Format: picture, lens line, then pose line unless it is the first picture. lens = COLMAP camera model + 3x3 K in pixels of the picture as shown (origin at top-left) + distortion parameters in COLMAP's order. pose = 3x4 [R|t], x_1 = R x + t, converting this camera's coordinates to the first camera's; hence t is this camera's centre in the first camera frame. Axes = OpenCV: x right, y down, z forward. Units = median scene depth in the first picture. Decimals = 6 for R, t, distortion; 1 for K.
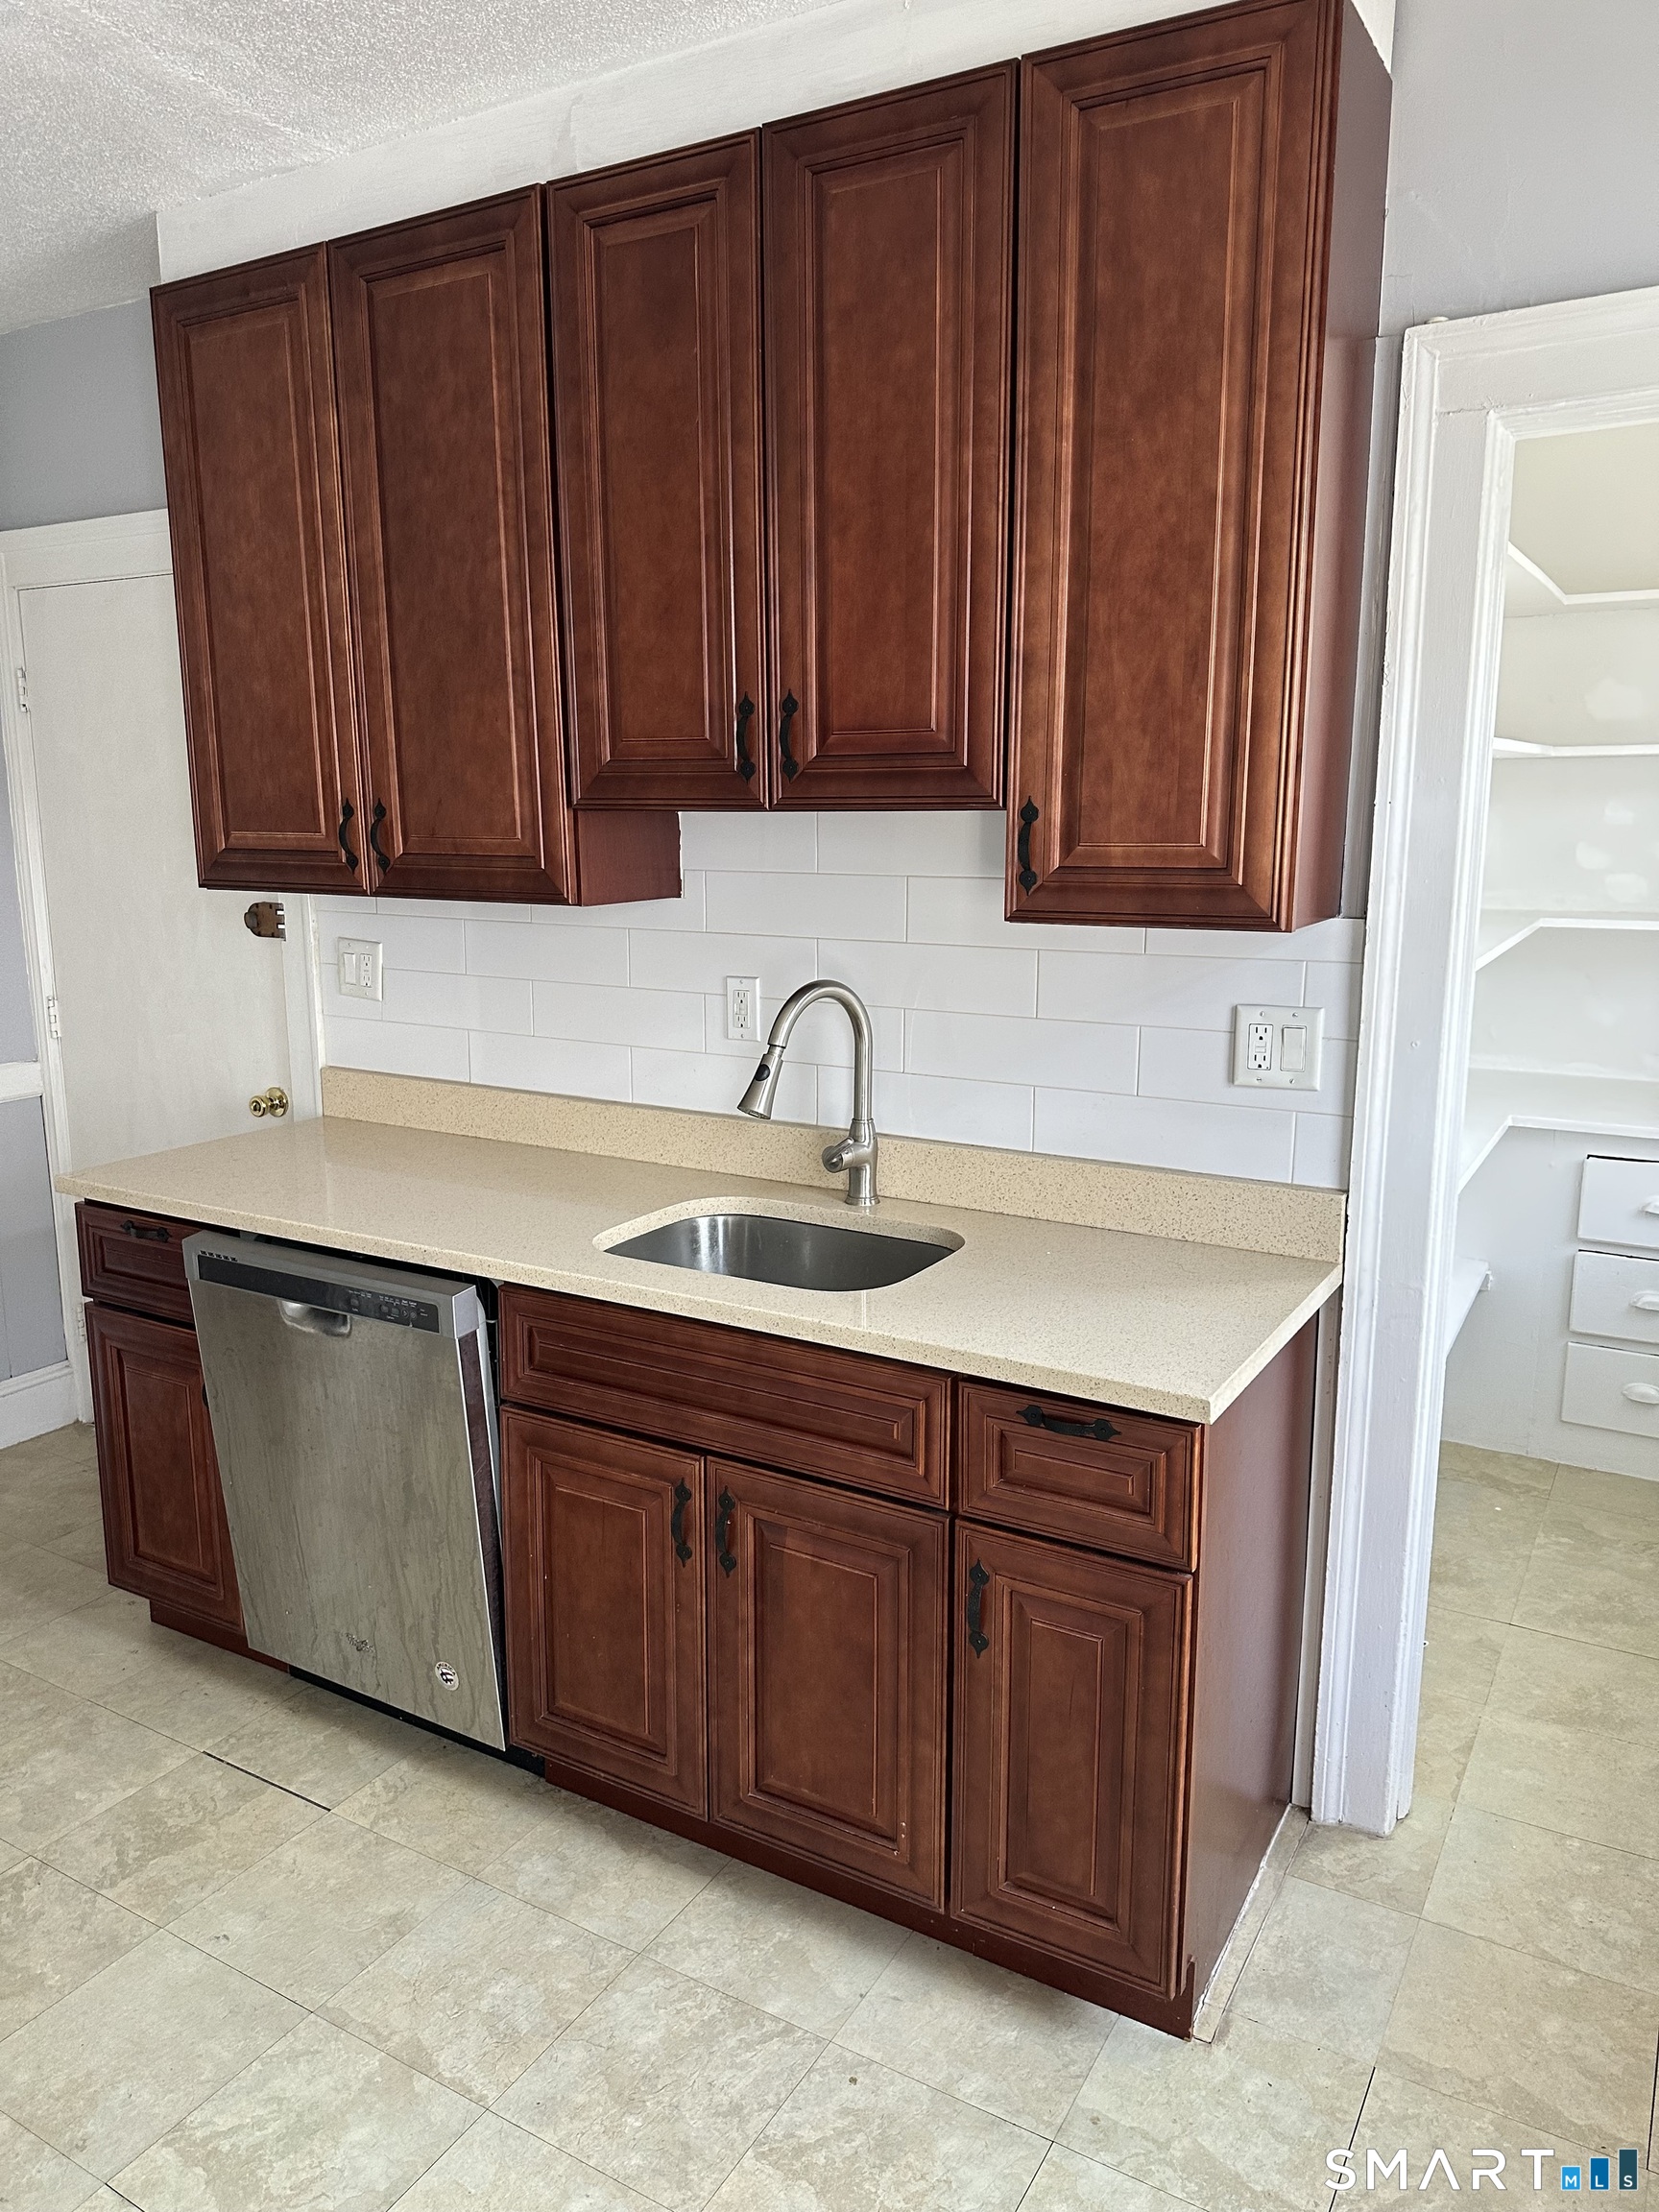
lens RADIAL K [[1548.4, 0, 829.5], [0, 1548.4, 1106.0], [0, 0, 1]] dist [0.094780, -0.135302]
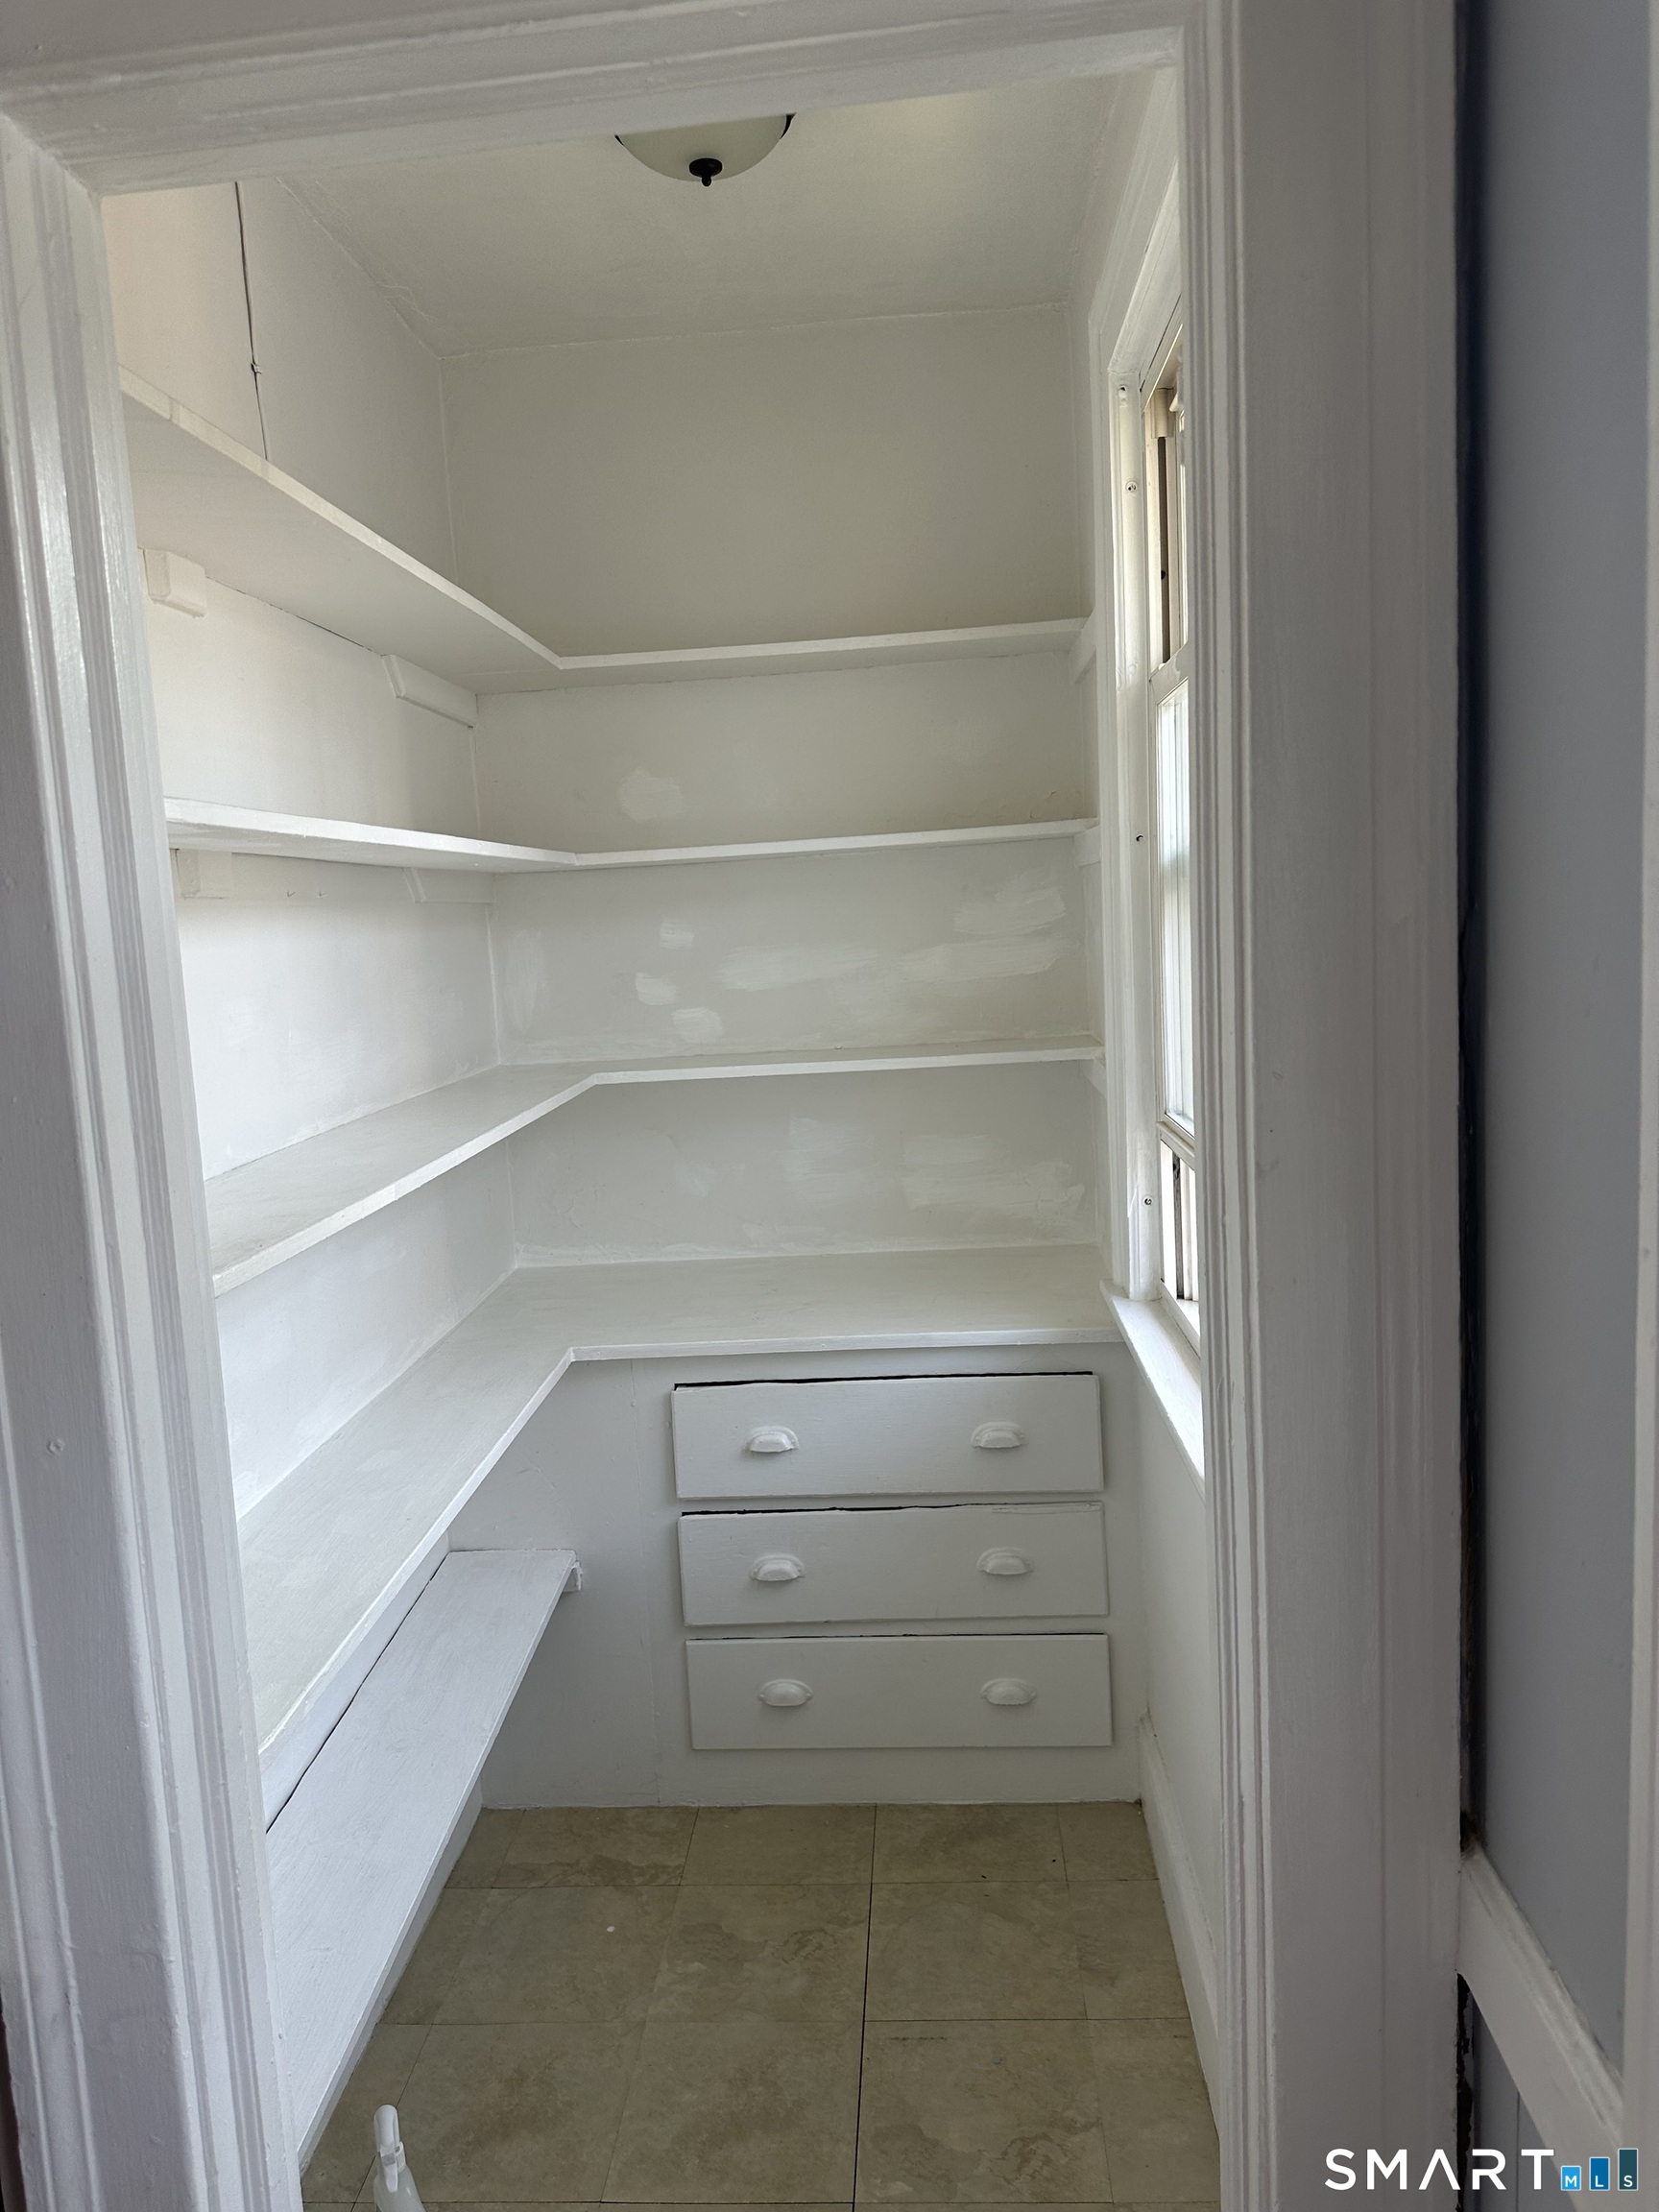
lens RADIAL K [[1548.4, 0, 829.5], [0, 1548.4, 1106.0], [0, 0, 1]] dist [0.094780, -0.135302]
pose [[0.889567, -0.094943, 0.446830, 0.230671], [0.134578, 0.989220, -0.057733, -0.047431], [-0.436532, 0.111491, 0.892754, 0.293535]]
